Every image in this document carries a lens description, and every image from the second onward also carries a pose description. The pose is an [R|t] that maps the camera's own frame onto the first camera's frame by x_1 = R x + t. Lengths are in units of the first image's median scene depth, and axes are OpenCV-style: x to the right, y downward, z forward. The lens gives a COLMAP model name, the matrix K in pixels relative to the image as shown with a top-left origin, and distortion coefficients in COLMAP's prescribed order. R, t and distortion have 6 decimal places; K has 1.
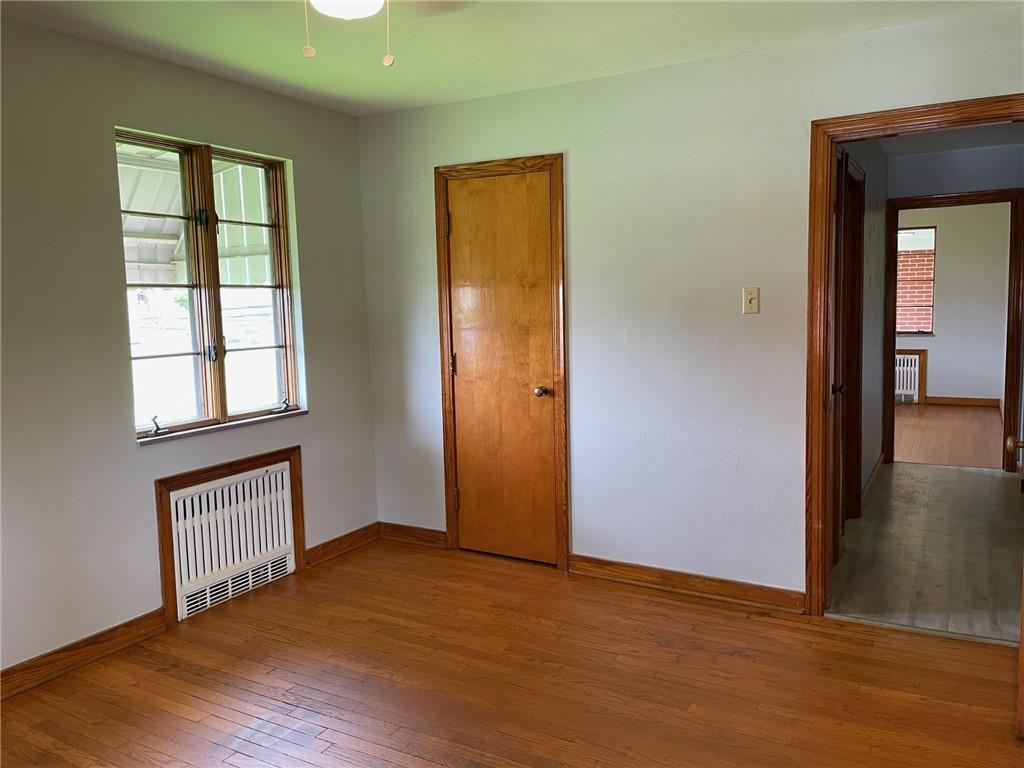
lens RADIAL K [[764.6, 0, 517.3], [0, 764.6, 388.8], [0, 0, 1]] dist [0.099305, -0.137851]
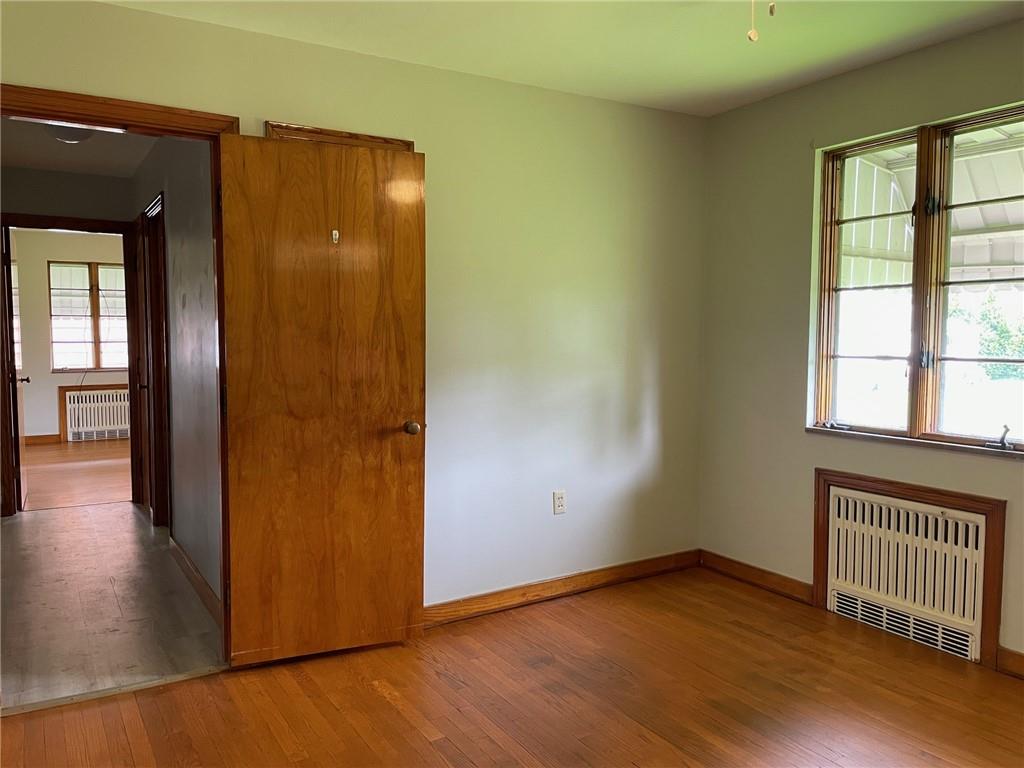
lens RADIAL K [[764.6, 0, 517.3], [0, 764.6, 388.8], [0, 0, 1]] dist [0.099305, -0.137851]
pose [[-0.462402, 0.100272, -0.880982, 0.645998], [-0.084104, 0.984145, 0.156158, -0.121462], [0.882672, 0.146302, -0.446638, 1.049648]]
